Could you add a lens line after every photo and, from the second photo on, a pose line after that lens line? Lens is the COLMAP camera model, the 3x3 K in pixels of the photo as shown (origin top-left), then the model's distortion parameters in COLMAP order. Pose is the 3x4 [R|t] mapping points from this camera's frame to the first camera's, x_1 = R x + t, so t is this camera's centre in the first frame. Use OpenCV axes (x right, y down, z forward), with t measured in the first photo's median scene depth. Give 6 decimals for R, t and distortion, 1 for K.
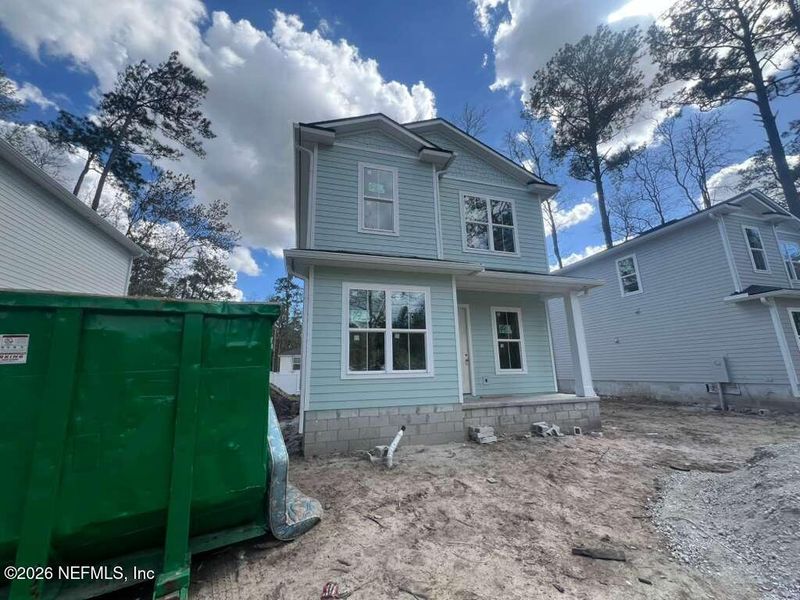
lens RADIAL K [[319.6, 0, 400.0], [0, 319.6, 300.0], [0, 0, 1]] dist [0.014372, 0.000196]
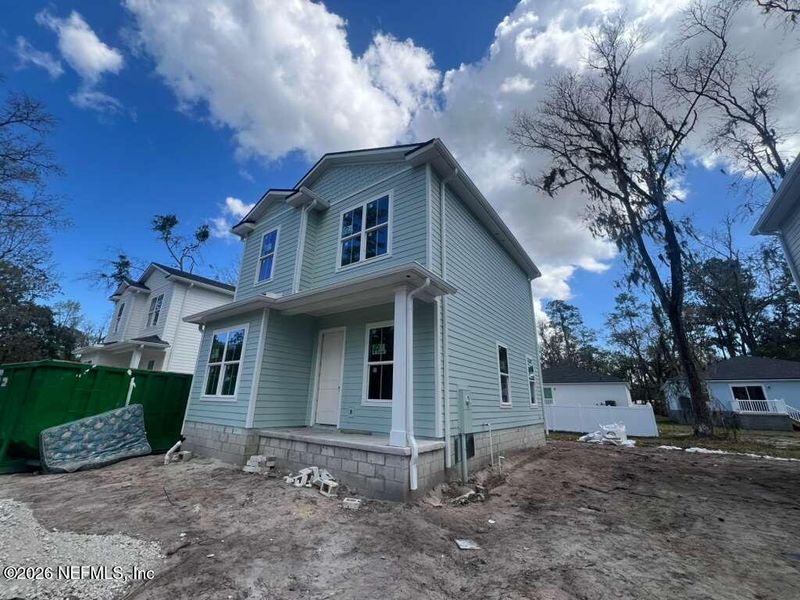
lens RADIAL K [[320.6, 0, 408.7], [0, 320.6, 297.2], [0, 0, 1]] dist [-0.027863, 0.000055]
pose [[0.617703, -0.214510, -0.756590, 1.042741], [0.142705, 0.976681, -0.160402, 0.106082], [0.773355, -0.008889, 0.633911, 0.561131]]
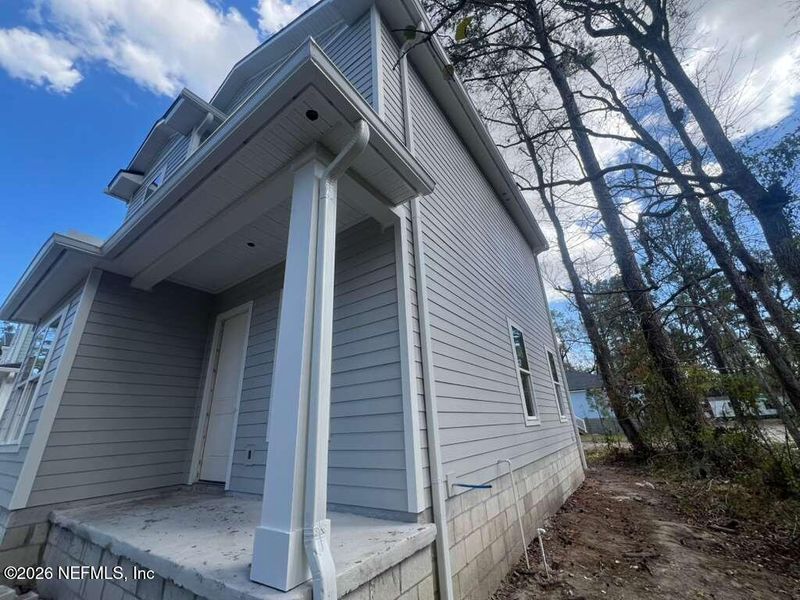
lens RADIAL K [[319.6, 0, 400.0], [0, 319.6, 300.0], [0, 0, 1]] dist [0.014372, 0.000196]
pose [[0.610494, -0.297326, -0.734094, 0.748527], [0.208178, 0.954511, -0.213472, 0.181166], [0.764172, -0.022499, 0.644620, 0.856106]]
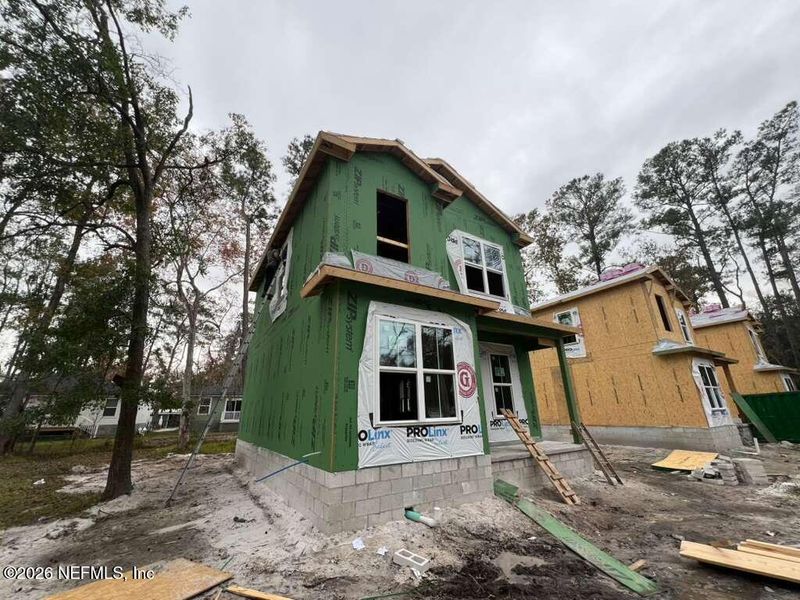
lens RADIAL K [[319.6, 0, 400.0], [0, 319.6, 300.0], [0, 0, 1]] dist [0.014372, 0.000196]
pose [[0.964799, 0.081315, 0.250101, -0.237392], [-0.048692, 0.989788, -0.133970, 0.016851], [-0.258441, 0.117077, 0.958906, 0.105956]]
